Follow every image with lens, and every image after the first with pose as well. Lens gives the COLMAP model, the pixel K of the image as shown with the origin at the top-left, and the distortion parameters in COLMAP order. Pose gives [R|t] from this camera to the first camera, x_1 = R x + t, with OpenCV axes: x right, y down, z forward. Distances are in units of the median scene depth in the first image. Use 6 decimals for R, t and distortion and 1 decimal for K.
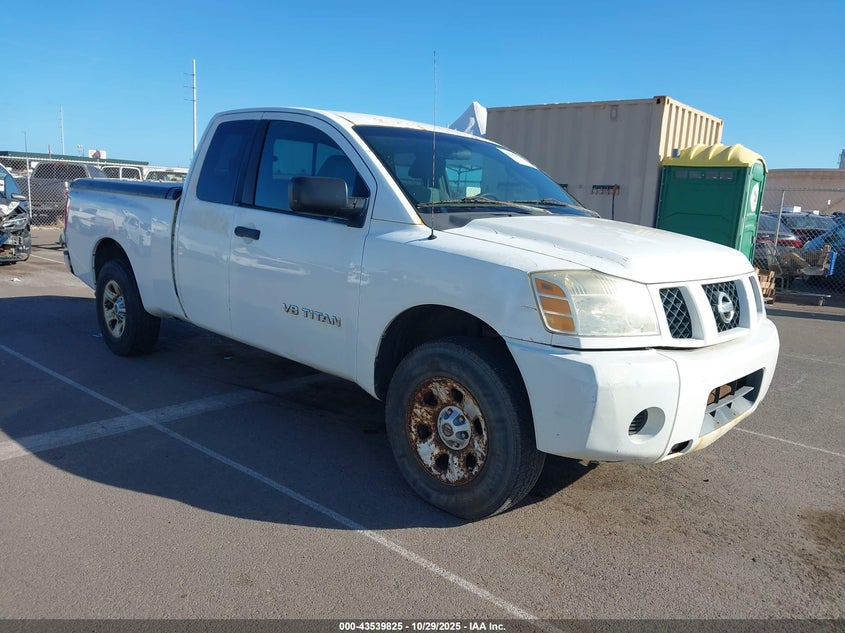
lens RADIAL K [[657.7, 0, 433.1], [0, 657.7, 317.4], [0, 0, 1]] dist [-0.012478, 0.005891]
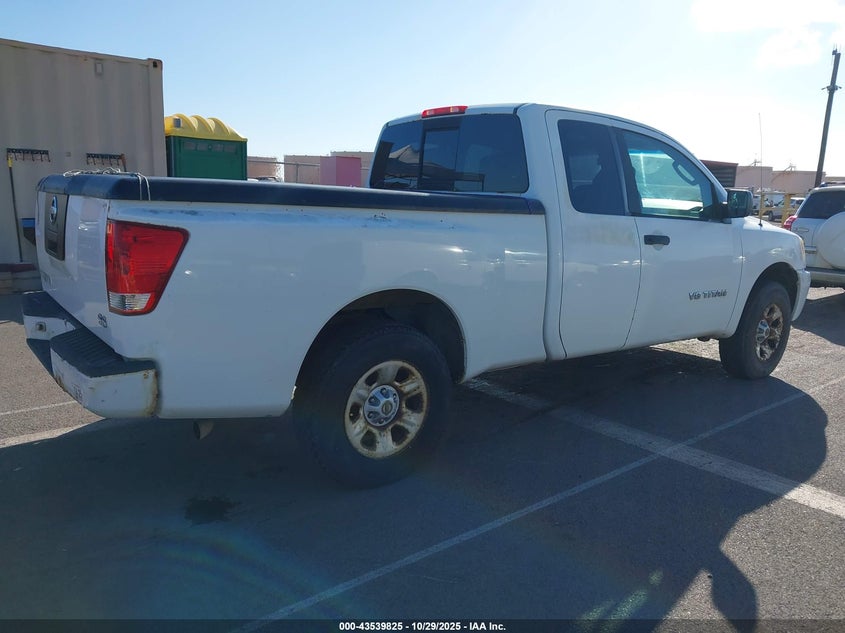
lens RADIAL K [[657.7, 0, 433.1], [0, 657.7, 317.4], [0, 0, 1]] dist [-0.012478, 0.005891]
pose [[0.170228, -0.226298, 0.959068, -0.579383], [0.147346, 0.968177, 0.202294, -0.114794], [-0.974326, 0.106879, 0.198155, 0.479359]]
